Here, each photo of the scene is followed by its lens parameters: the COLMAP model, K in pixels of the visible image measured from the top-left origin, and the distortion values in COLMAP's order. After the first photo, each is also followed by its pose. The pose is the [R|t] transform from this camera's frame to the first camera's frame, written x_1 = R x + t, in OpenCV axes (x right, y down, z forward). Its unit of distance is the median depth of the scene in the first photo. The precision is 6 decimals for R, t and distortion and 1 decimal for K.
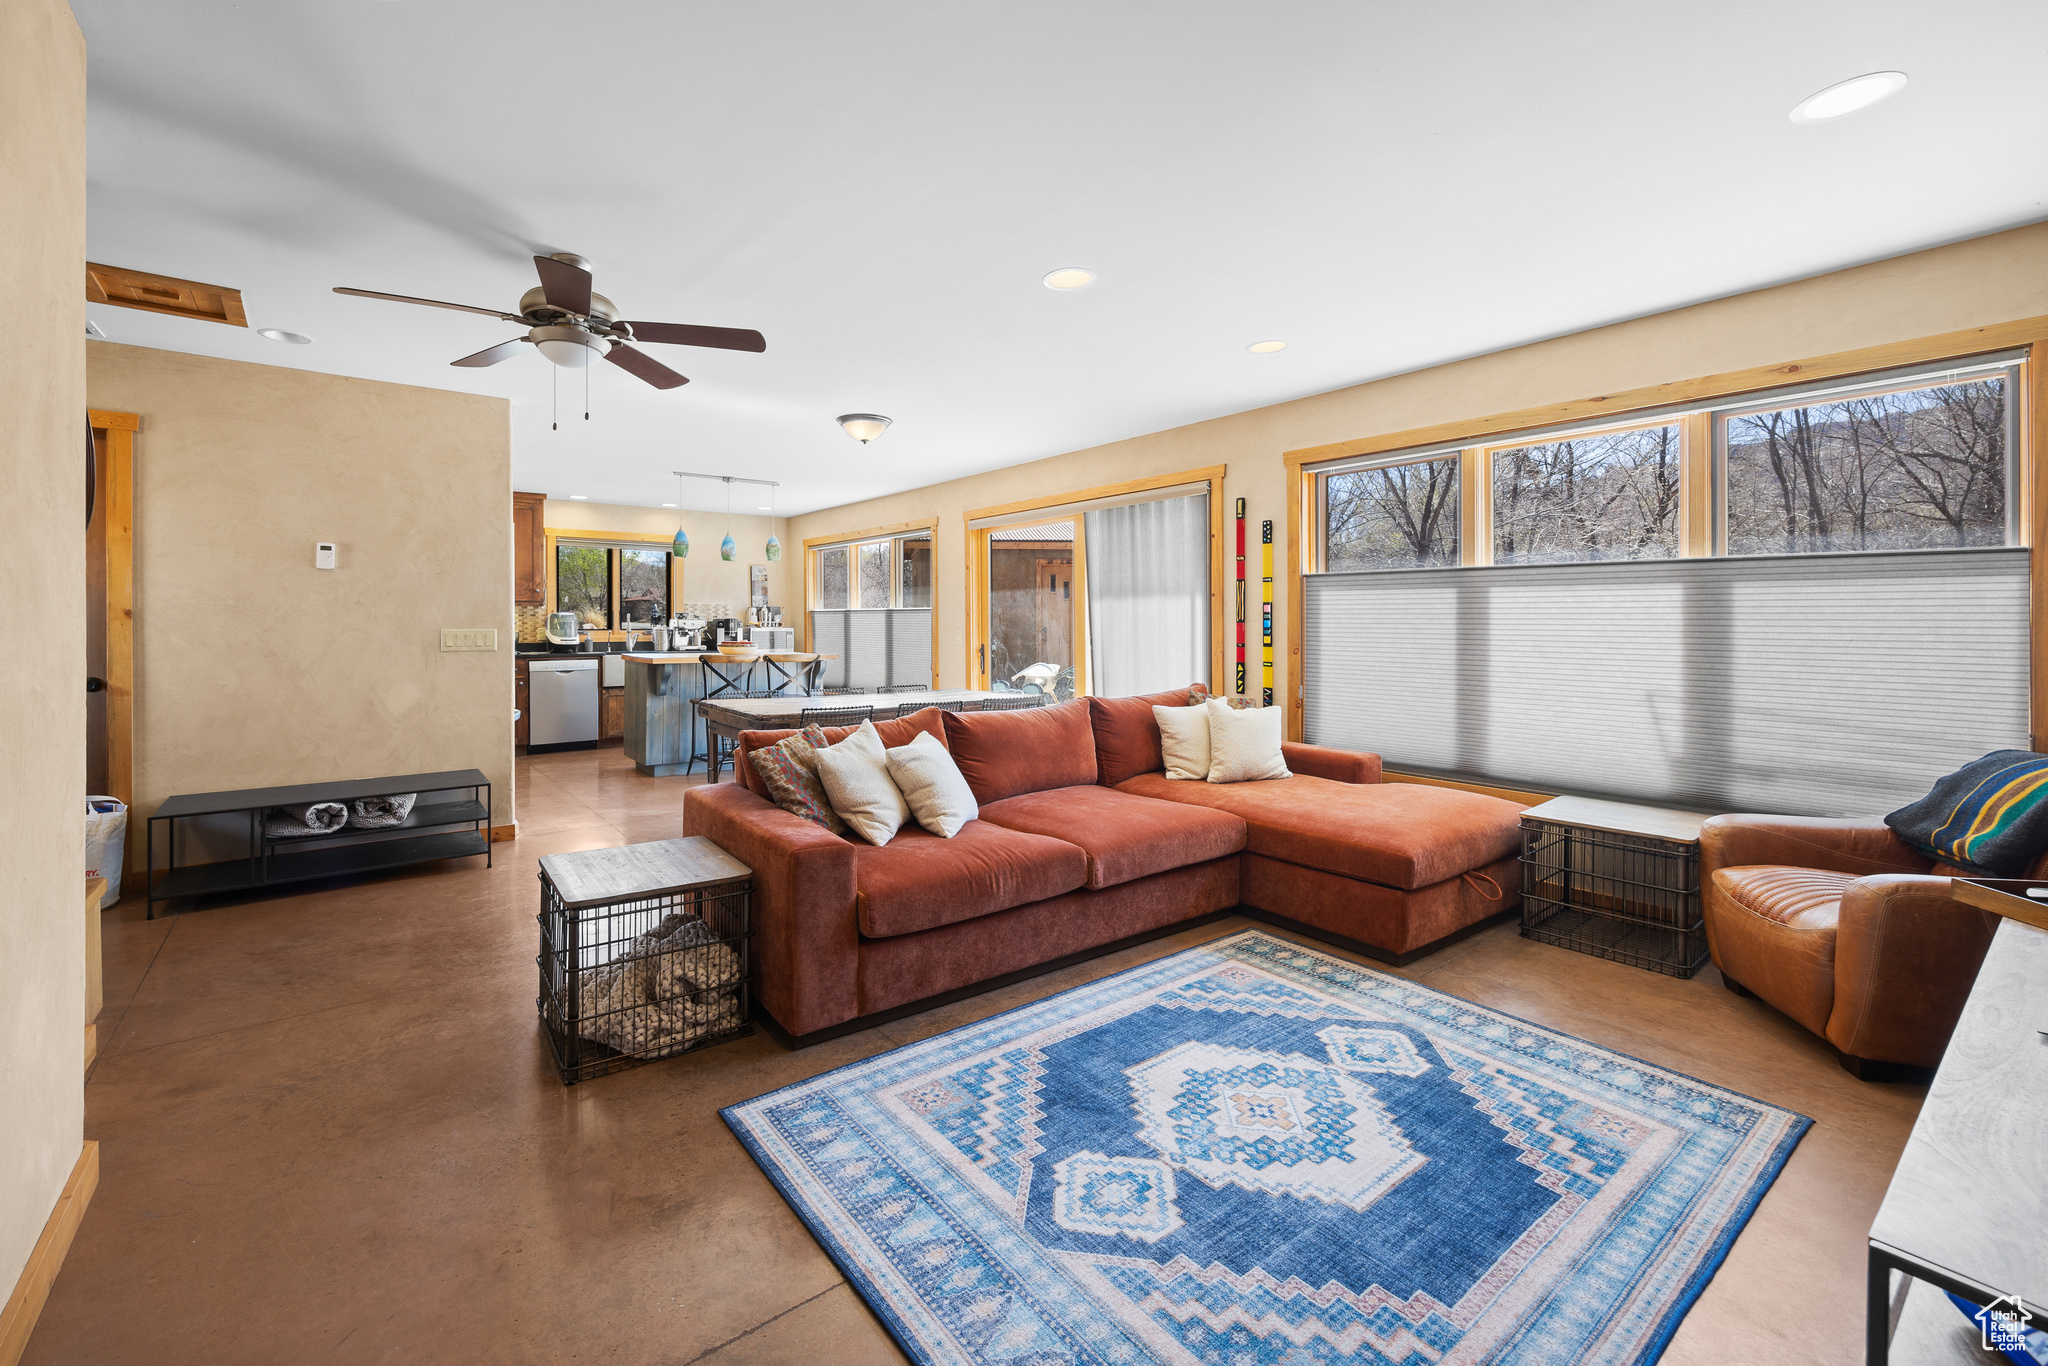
lens RADIAL K [[829.6, 0, 960.2], [0, 829.6, 627.7], [0, 0, 1]] dist [-0.001904, -0.000074]
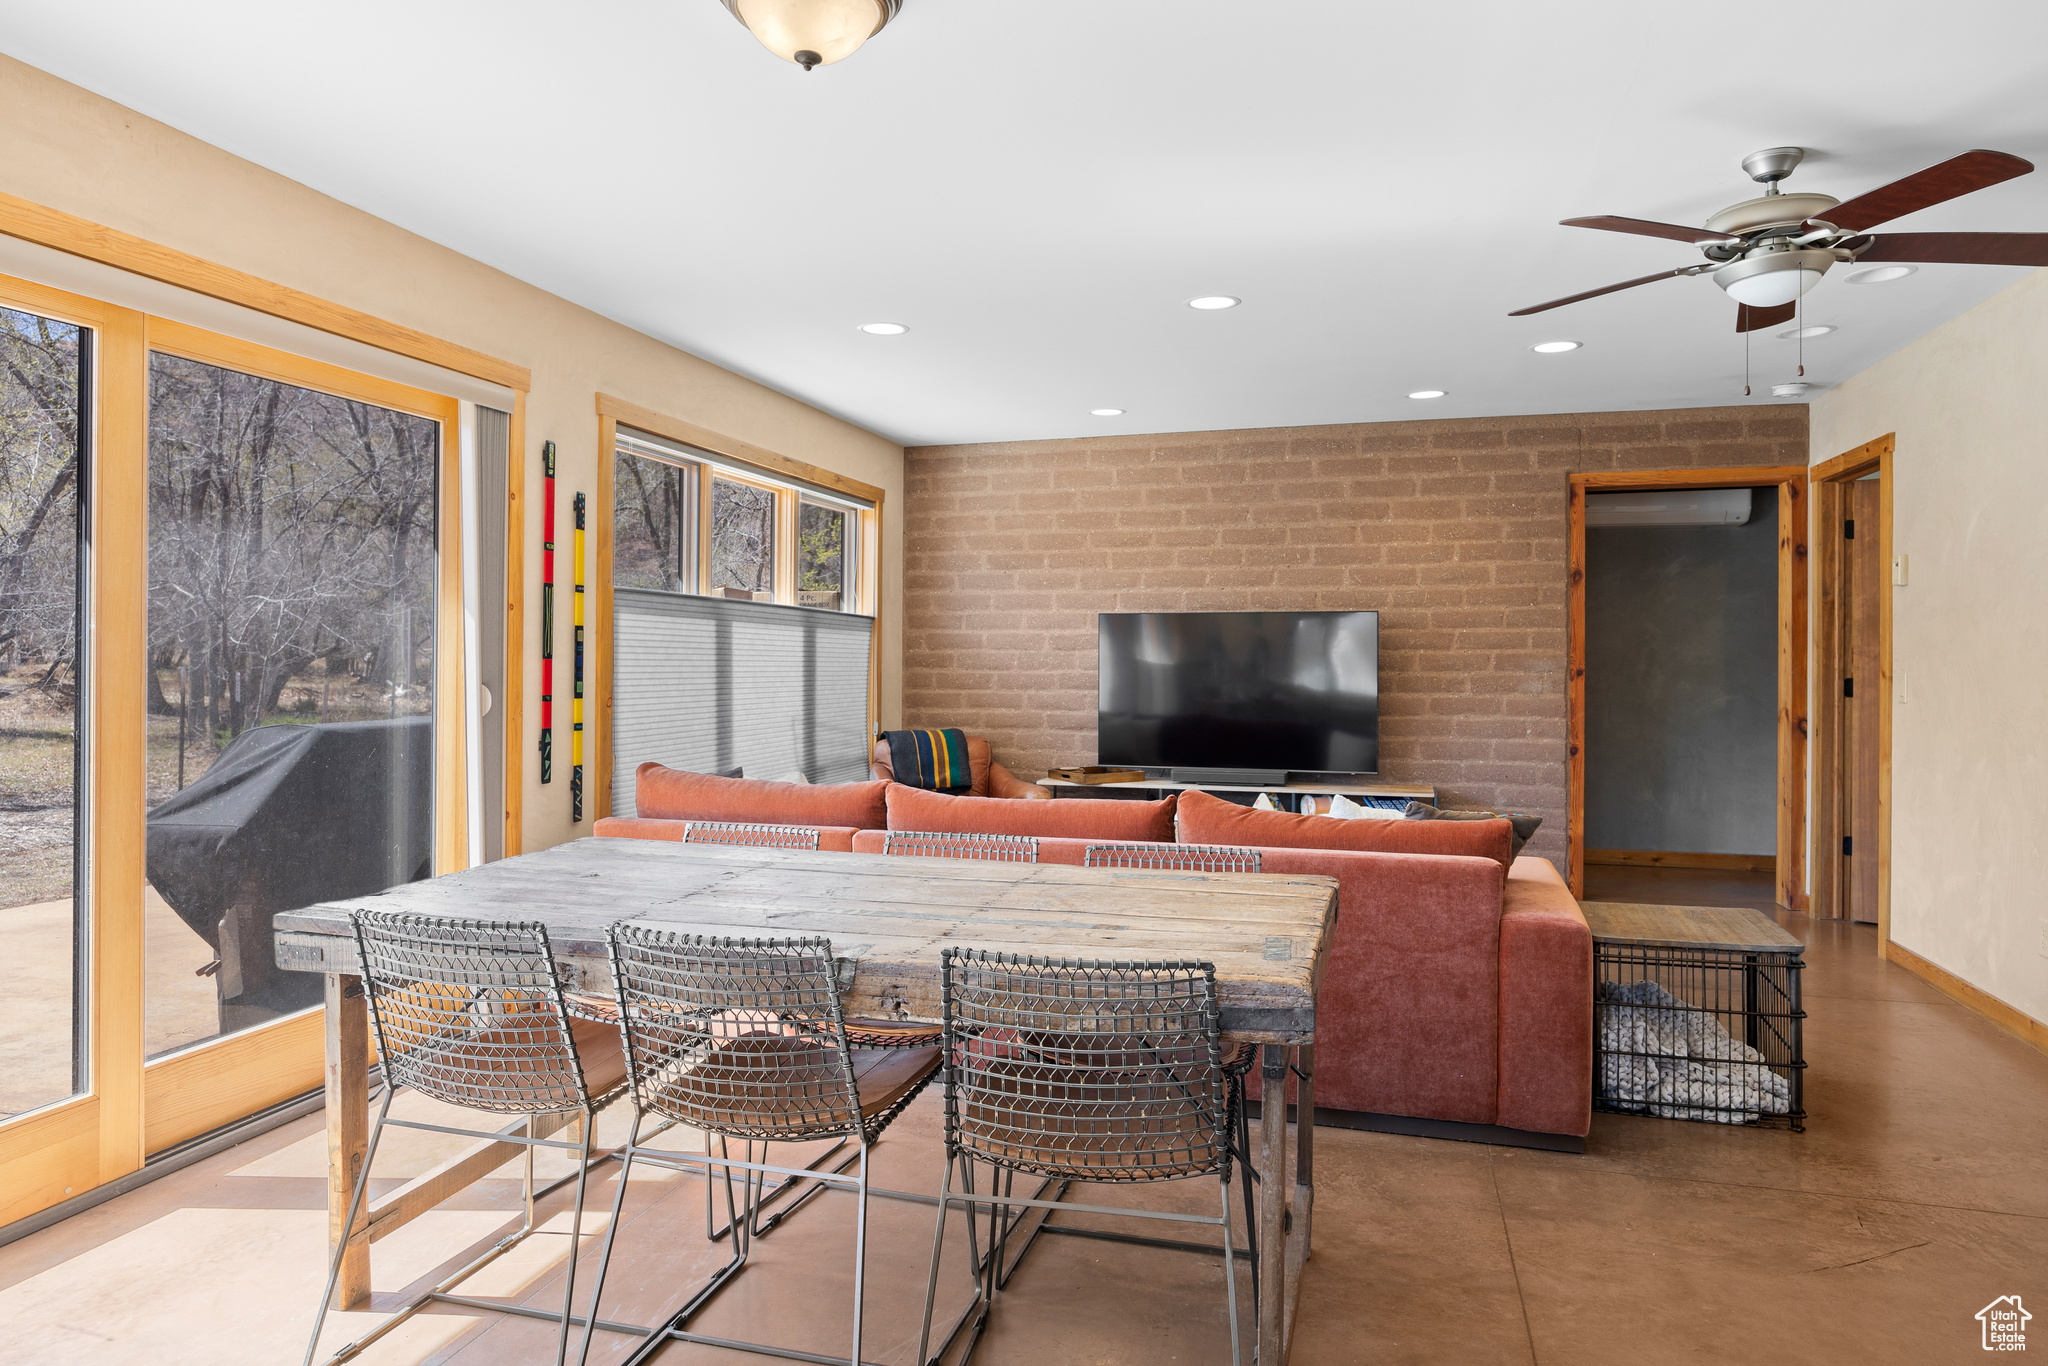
lens RADIAL K [[1266.1, 0, 1005.6], [0, 1266.1, 654.9], [0, 0, 1]] dist [-0.002202, -0.001255]
pose [[-0.604148, 0.001056, 0.796871, -0.653120], [0.001775, 0.999998, 0.000020, -0.009598], [-0.796870, 0.001426, -0.604149, 1.519847]]
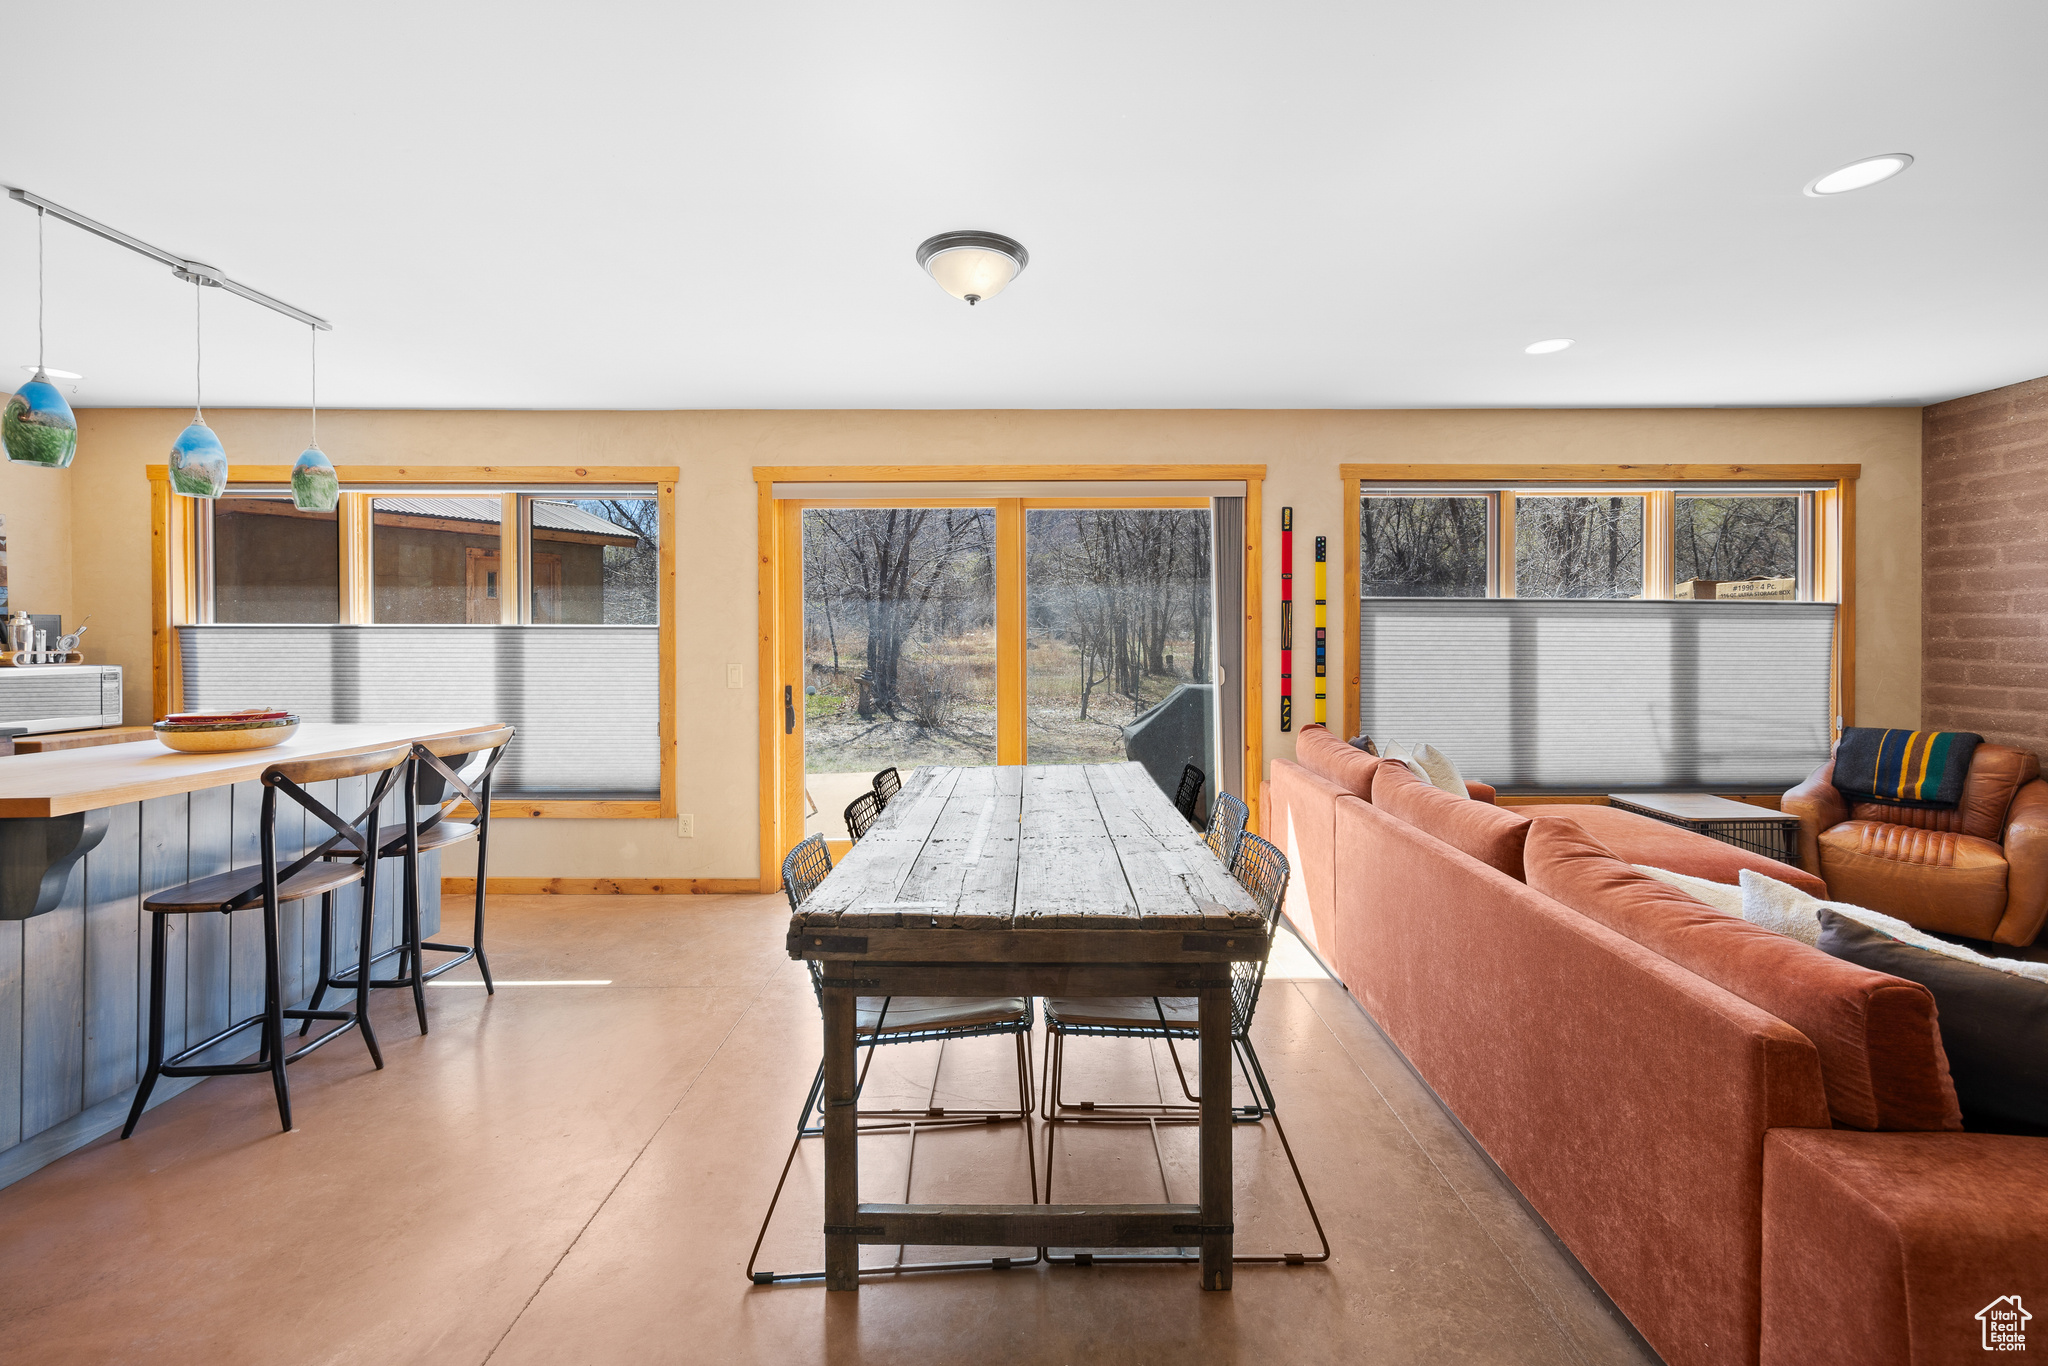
lens RADIAL K [[813.6, 0, 1031.0], [0, 813.6, 635.1], [0, 0, 1]] dist [-0.002899, -0.000136]
pose [[0.588796, -0.003119, 0.808276, -0.609436], [0.006899, 0.999976, -0.001167, -0.026856], [-0.808253, 0.006263, 0.588803, 0.849961]]
